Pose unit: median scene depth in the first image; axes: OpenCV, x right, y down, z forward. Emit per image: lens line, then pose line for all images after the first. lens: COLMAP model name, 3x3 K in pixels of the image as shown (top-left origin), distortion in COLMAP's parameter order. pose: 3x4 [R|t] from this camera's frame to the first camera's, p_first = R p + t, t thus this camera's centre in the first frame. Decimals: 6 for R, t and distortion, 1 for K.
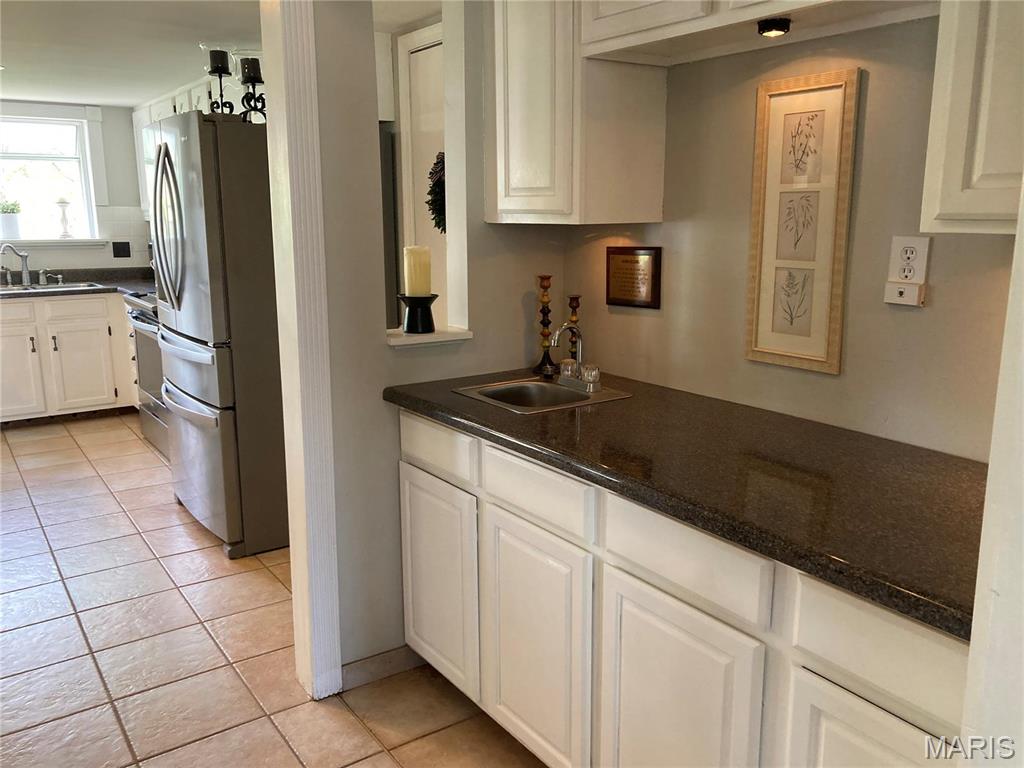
lens RADIAL K [[846.2, 0, 515.2], [0, 846.2, 383.0], [0, 0, 1]] dist [0.066813, -0.069720]
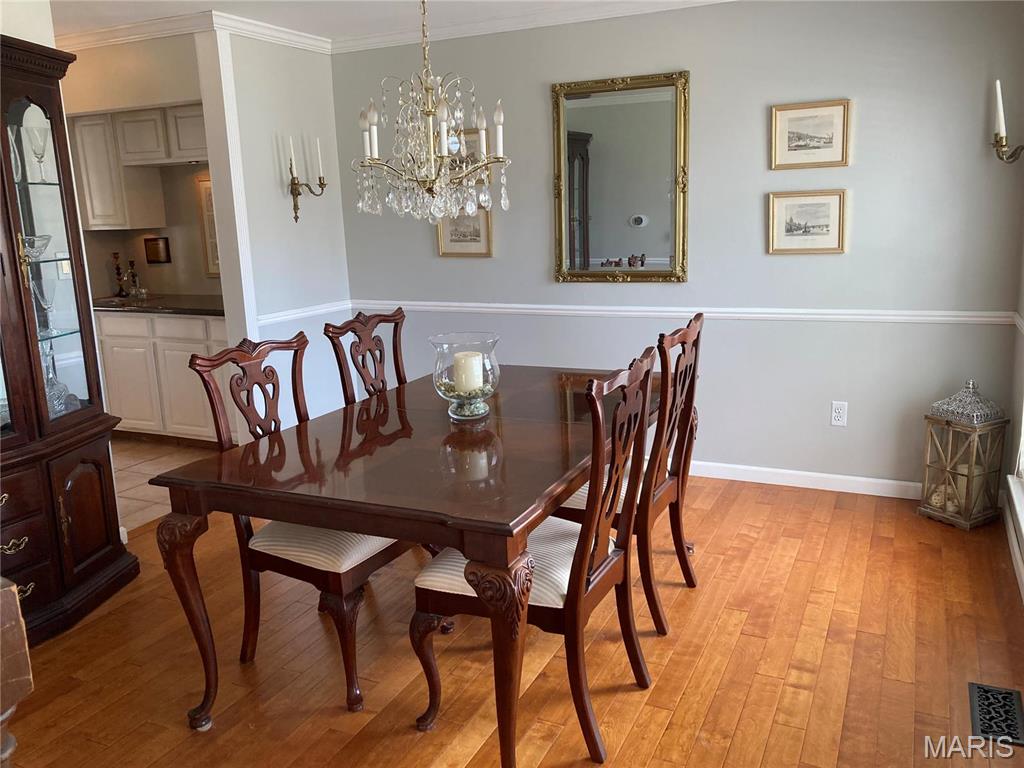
lens RADIAL K [[846.2, 0, 513.5], [0, 846.2, 375.6], [0, 0, 1]] dist [0.066813, -0.069720]
pose [[0.874420, -0.119839, 0.470136, -0.160109], [0.126028, 0.991856, 0.018425, 0.308858], [-0.468515, 0.043139, 0.882402, -1.593124]]
